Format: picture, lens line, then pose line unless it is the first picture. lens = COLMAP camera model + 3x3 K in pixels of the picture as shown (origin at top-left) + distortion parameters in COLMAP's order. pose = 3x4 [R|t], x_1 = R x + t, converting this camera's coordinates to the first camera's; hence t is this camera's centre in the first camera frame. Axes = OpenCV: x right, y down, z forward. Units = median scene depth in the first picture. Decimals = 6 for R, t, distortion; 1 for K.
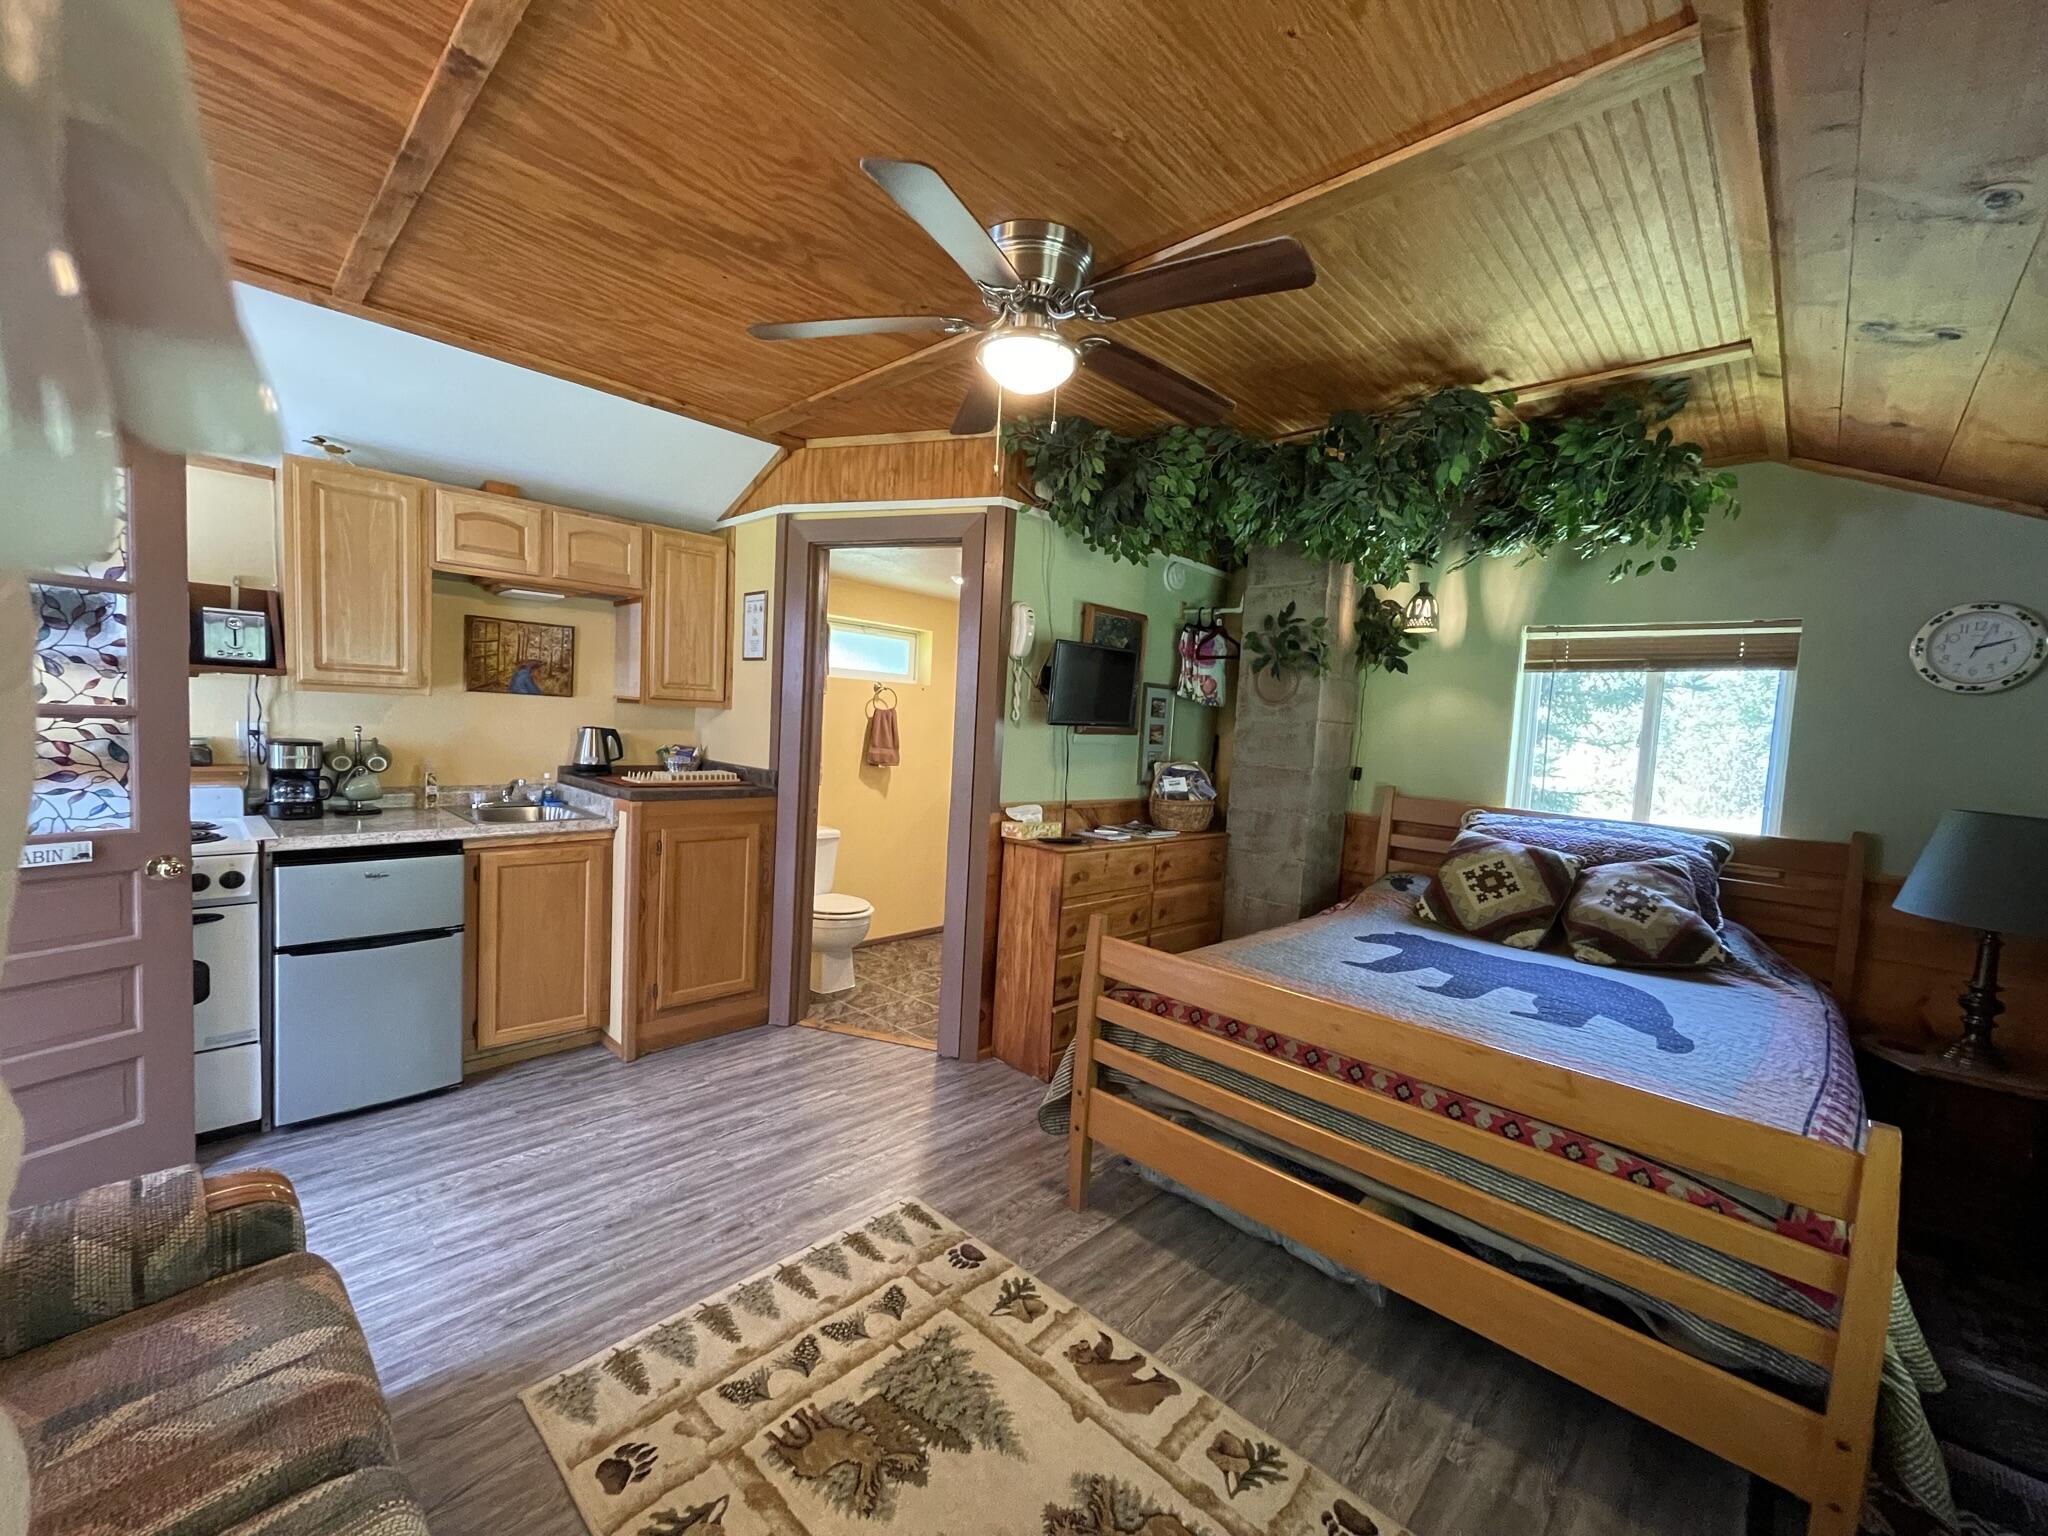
lens RADIAL K [[834.2, 0, 1018.5], [0, 834.2, 778.1], [0, 0, 1]] dist [0.000148, 0.001040]
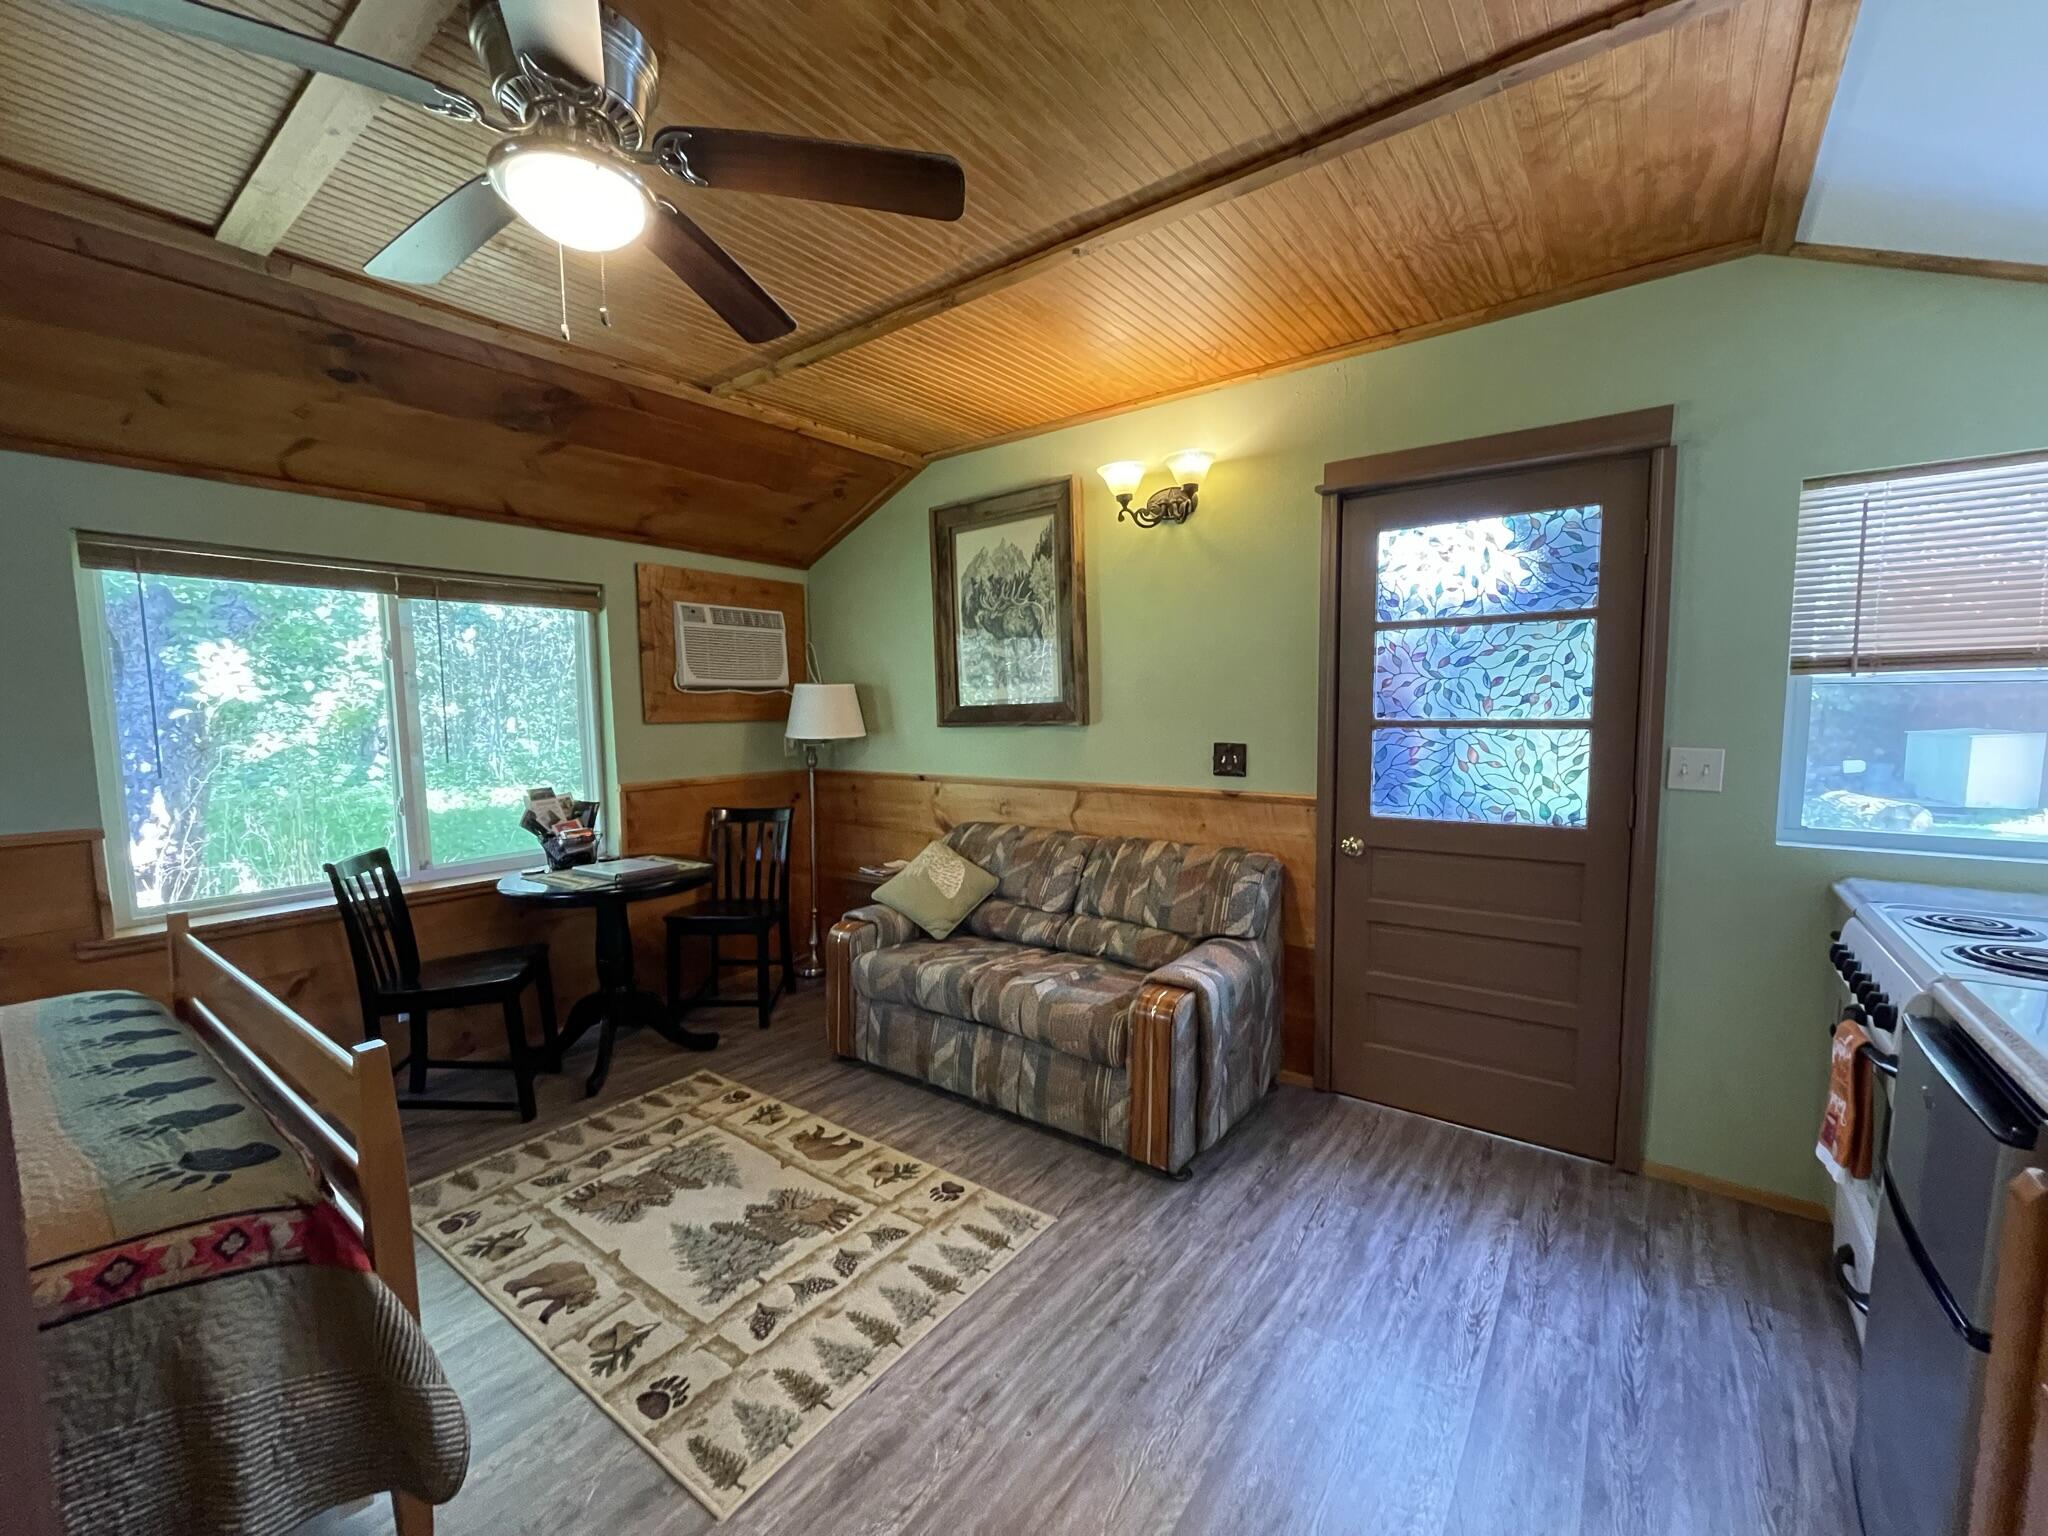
lens RADIAL K [[834.2, 0, 1024.7], [0, 834.2, 778.1], [0, 0, 1]] dist [0.000148, 0.001040]
pose [[-0.991161, -0.032121, -0.128714, -0.292849], [-0.051099, 0.987820, 0.146971, -0.128046], [0.122426, 0.152249, -0.980730, 1.821941]]
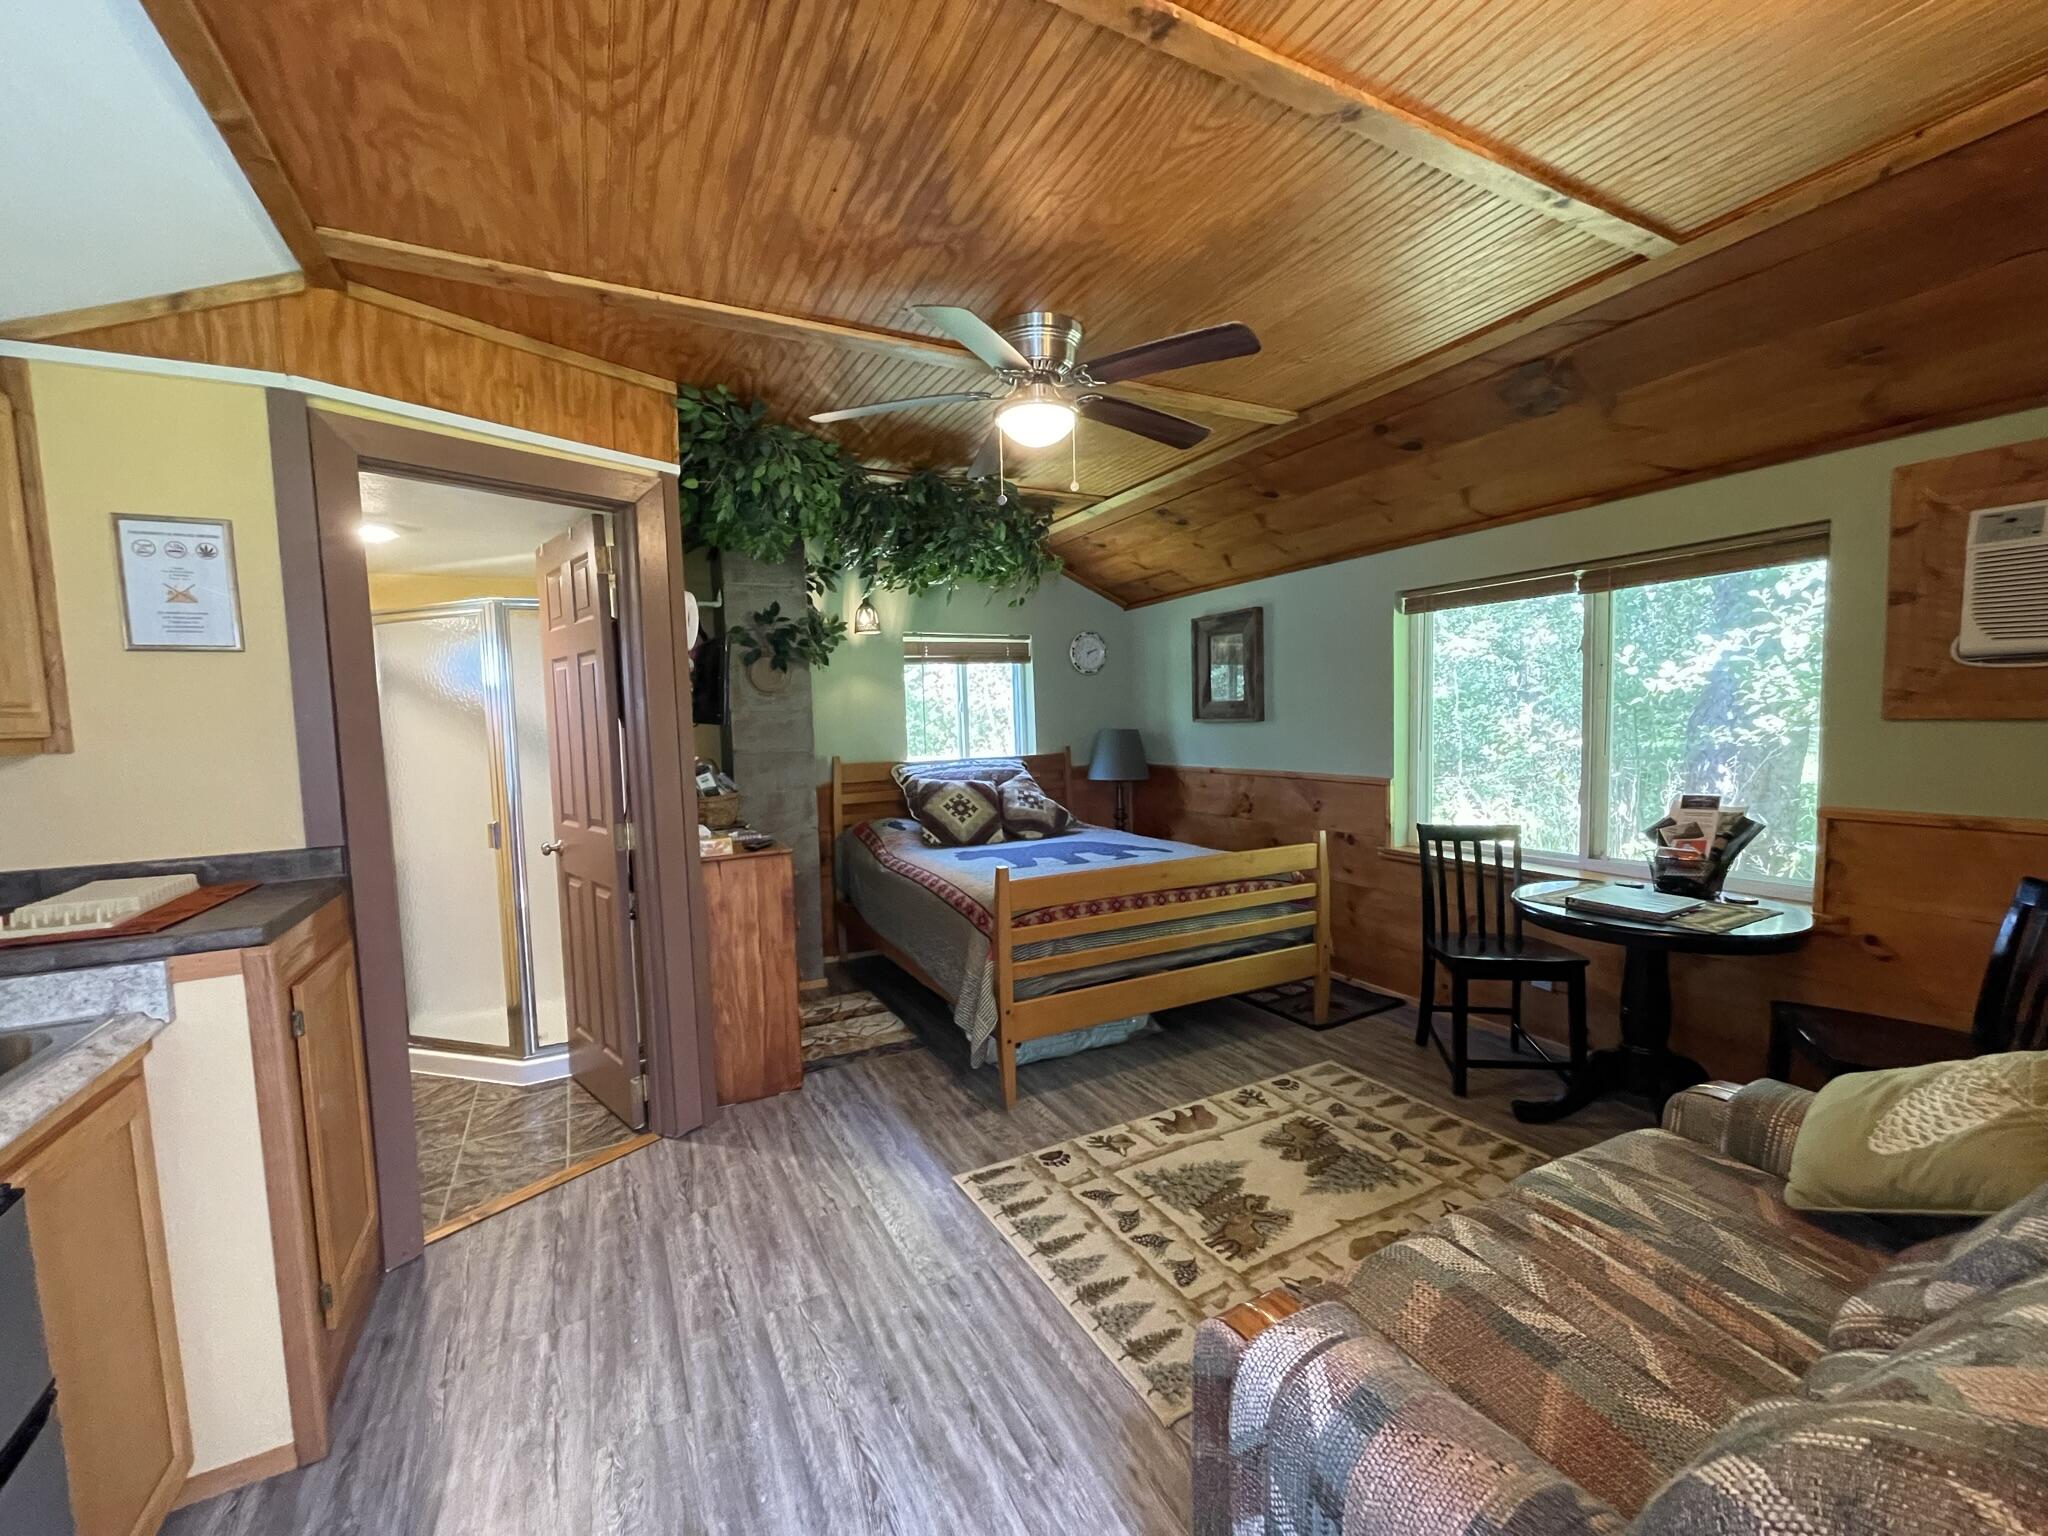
lens RADIAL K [[834.2, 0, 1028.1], [0, 834.2, 779.6], [0, 0, 1]] dist [0.000148, 0.001040]
pose [[0.305516, -0.137647, 0.942185, -1.216241], [0.111681, 0.987847, 0.108103, -0.113206], [-0.945615, 0.072197, 0.317175, 0.653606]]
